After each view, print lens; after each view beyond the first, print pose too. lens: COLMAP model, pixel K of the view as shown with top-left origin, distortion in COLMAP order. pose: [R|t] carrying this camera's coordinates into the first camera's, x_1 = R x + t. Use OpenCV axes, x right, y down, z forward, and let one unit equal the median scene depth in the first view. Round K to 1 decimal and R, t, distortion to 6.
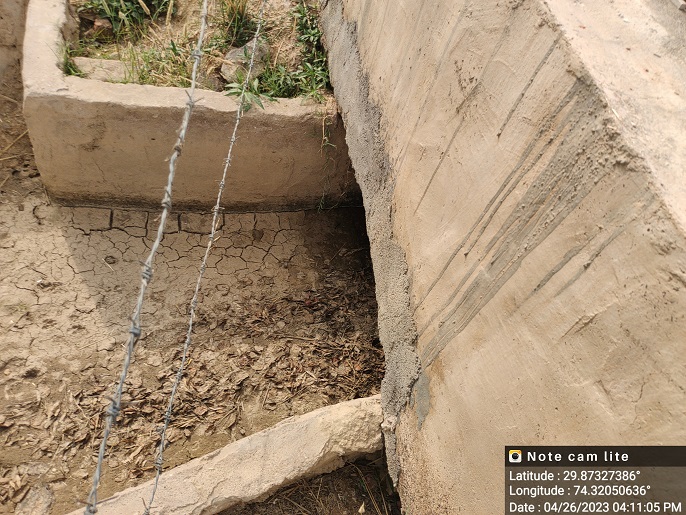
lens RADIAL K [[483.9, 0, 343.3], [0, 483.9, 253.8], [0, 0, 1]] dist [0.067978, -0.091930]
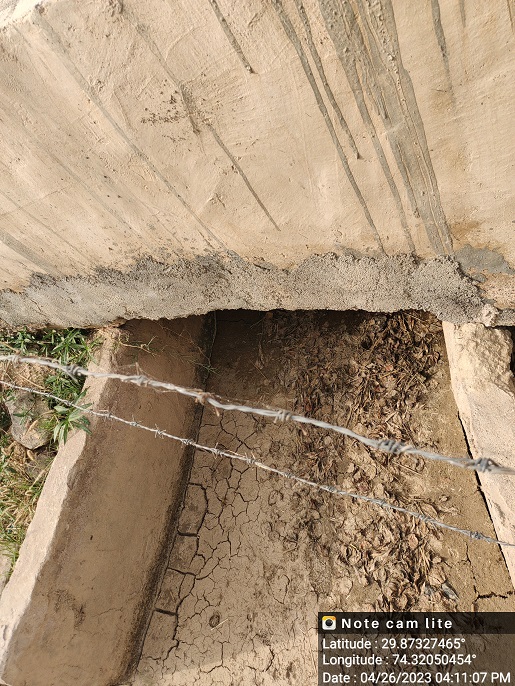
lens RADIAL K [[483.9, 0, 257.5], [0, 483.9, 343.0], [0, 0, 1]] dist [0.067978, -0.091930]
pose [[0.225746, -0.962680, 0.149285, -0.132120], [0.971597, 0.233651, 0.037492, -0.068416], [-0.070974, 0.136581, 0.988083, 0.084686]]
